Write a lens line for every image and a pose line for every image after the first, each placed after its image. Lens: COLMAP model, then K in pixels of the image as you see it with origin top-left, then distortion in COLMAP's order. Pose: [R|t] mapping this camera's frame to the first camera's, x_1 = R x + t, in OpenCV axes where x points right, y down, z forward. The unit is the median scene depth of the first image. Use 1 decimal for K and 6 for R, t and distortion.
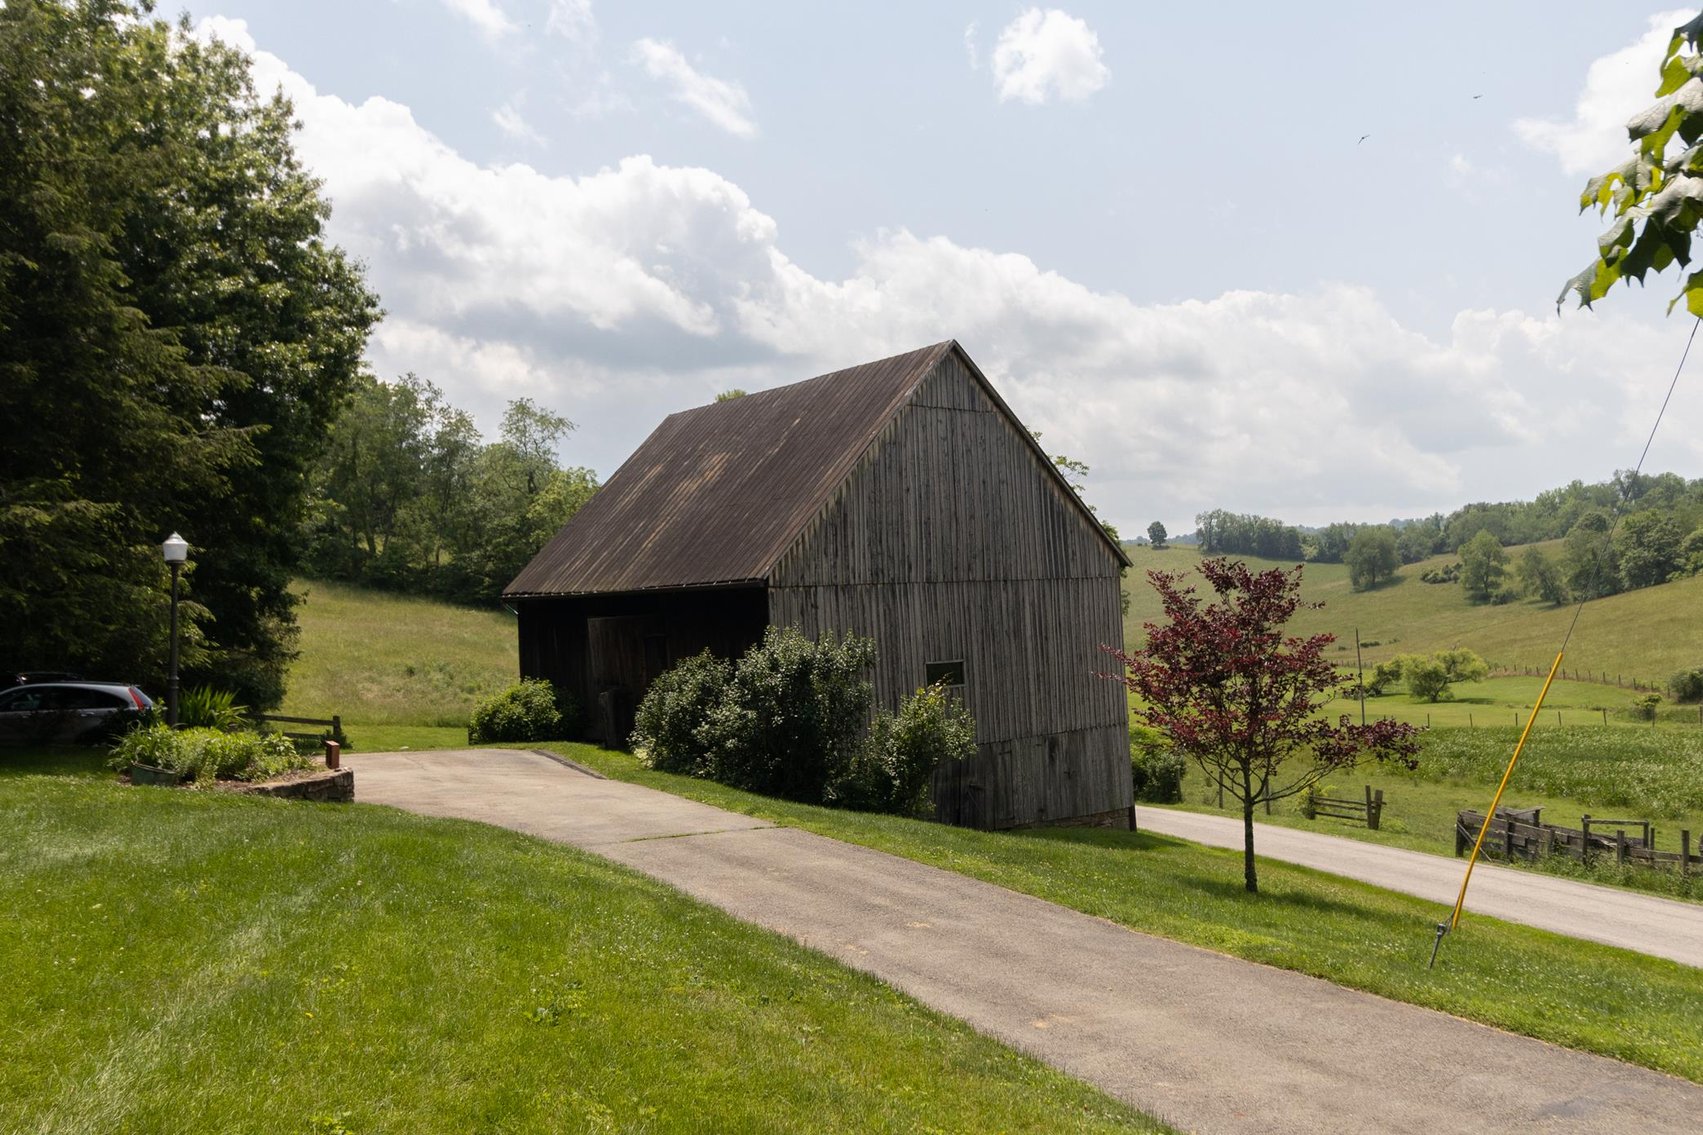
lens RADIAL K [[1335.0, 0, 841.2], [0, 1335.0, 536.3], [0, 0, 1]] dist [-0.002486, 0.006399]
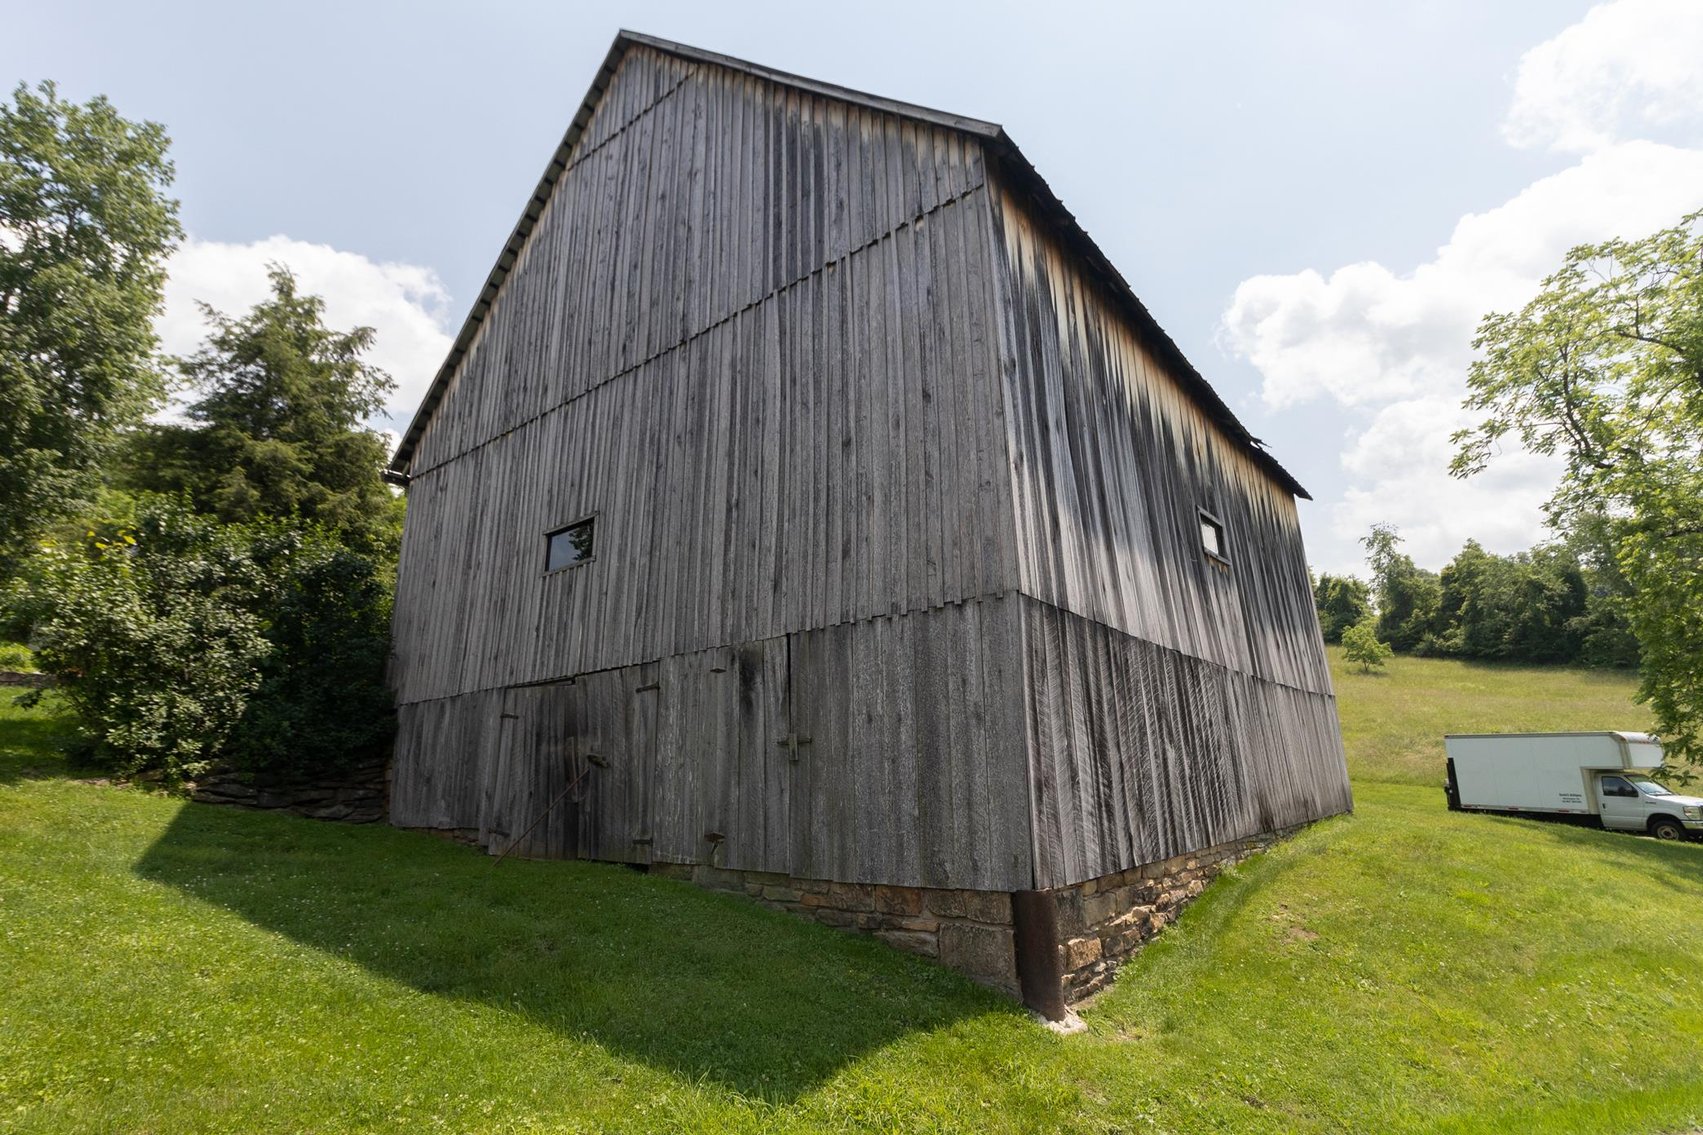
lens RADIAL K [[822.7, 0, 842.9], [0, 822.7, 545.7], [0, 0, 1]] dist [-0.001789, -0.000130]
pose [[0.242346, -0.240469, -0.939917, 0.411397], [0.060244, 0.970657, -0.232800, 0.183422], [0.968318, -0.000206, 0.249722, 0.990932]]
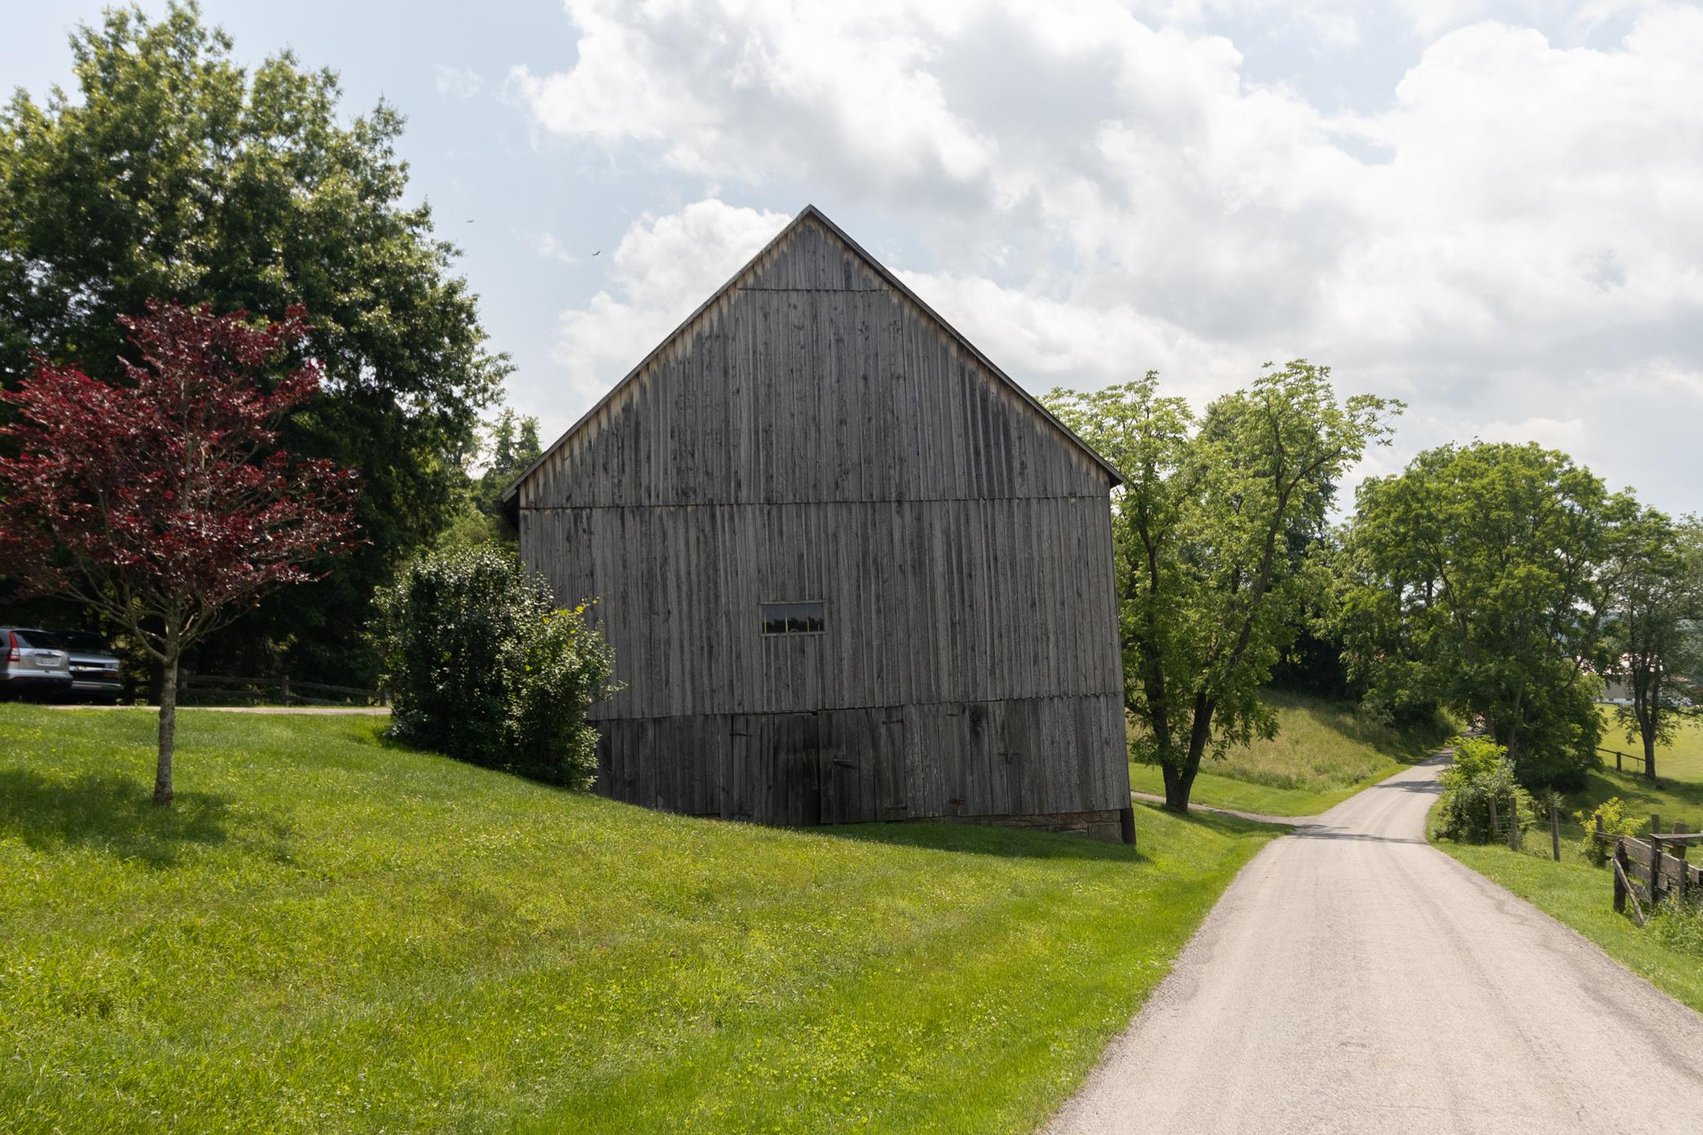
lens RADIAL K [[1335.0, 0, 841.2], [0, 1335.0, 536.3], [0, 0, 1]] dist [-0.002486, 0.006399]
pose [[0.875329, -0.053138, -0.480599, 0.471567], [0.032064, 0.998134, -0.051961, 0.093811], [0.482463, 0.030073, 0.875400, 0.305834]]
